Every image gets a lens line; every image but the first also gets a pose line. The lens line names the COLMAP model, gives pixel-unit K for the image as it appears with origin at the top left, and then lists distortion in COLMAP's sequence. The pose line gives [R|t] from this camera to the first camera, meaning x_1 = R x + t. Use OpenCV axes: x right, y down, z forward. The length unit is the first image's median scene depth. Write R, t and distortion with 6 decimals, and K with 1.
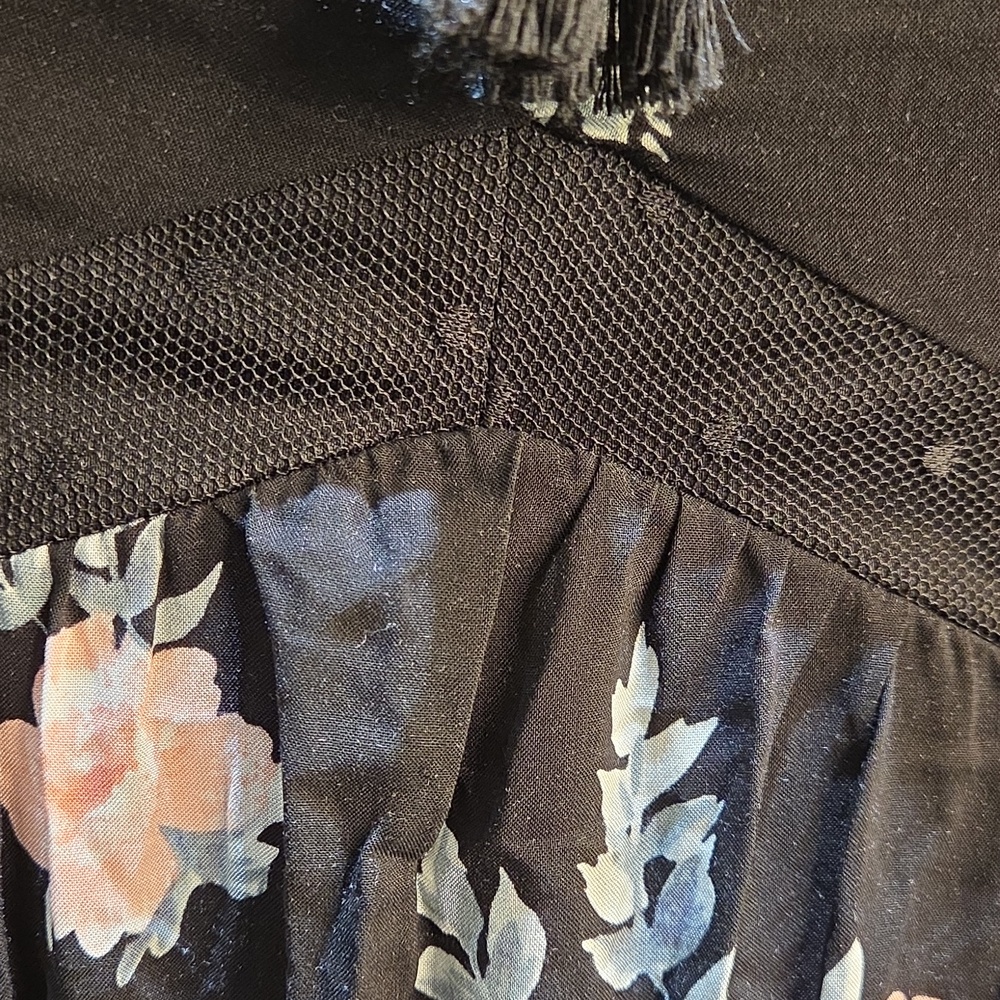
lens RADIAL K [[1483.4, 0, 494.6], [0, 1483.4, 503.9], [0, 0, 1]] dist [0.089886, 0.000000]
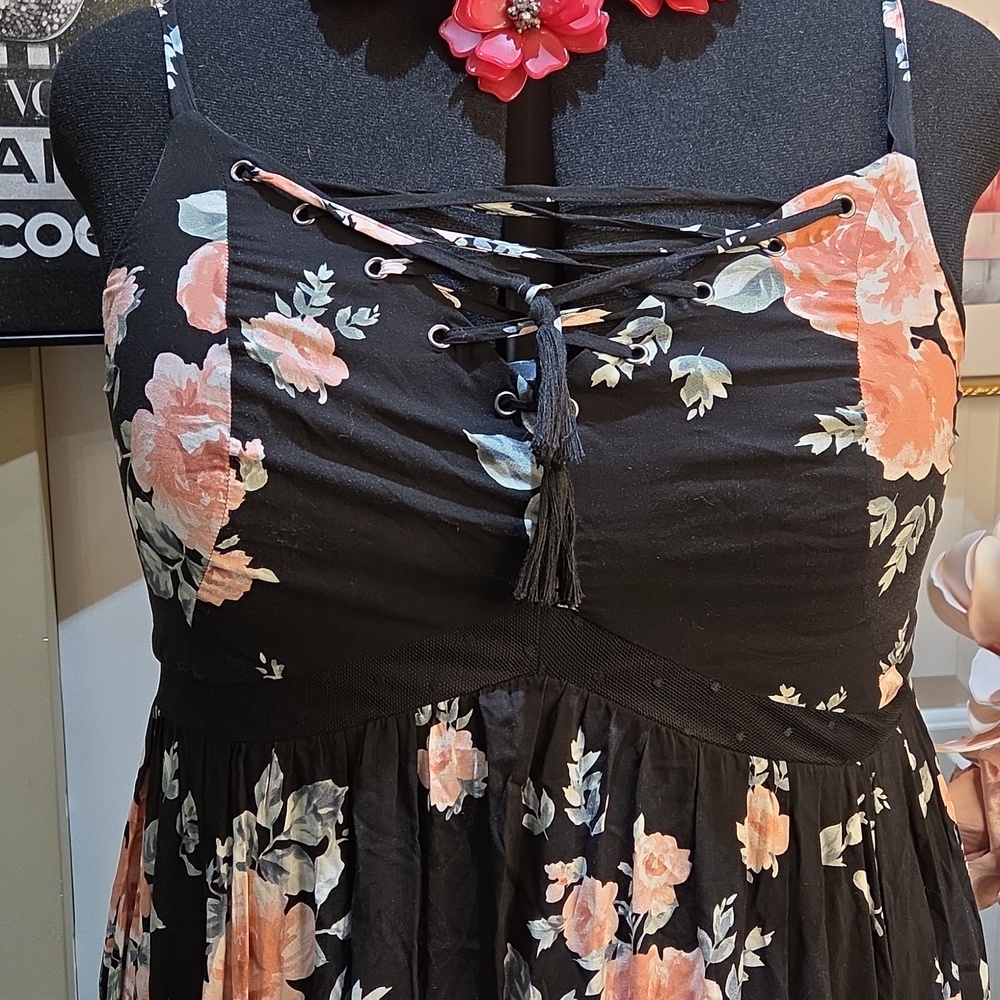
lens RADIAL K [[1483.4, 0, 497.2], [0, 1483.4, 491.9], [0, 0, 1]] dist [0.089886, 0.000000]
pose [[0.989873, -0.019276, -0.140639, 0.446504], [0.000917, 0.991585, -0.129454, -0.021473], [0.141951, 0.128014, 0.981561, -2.929514]]
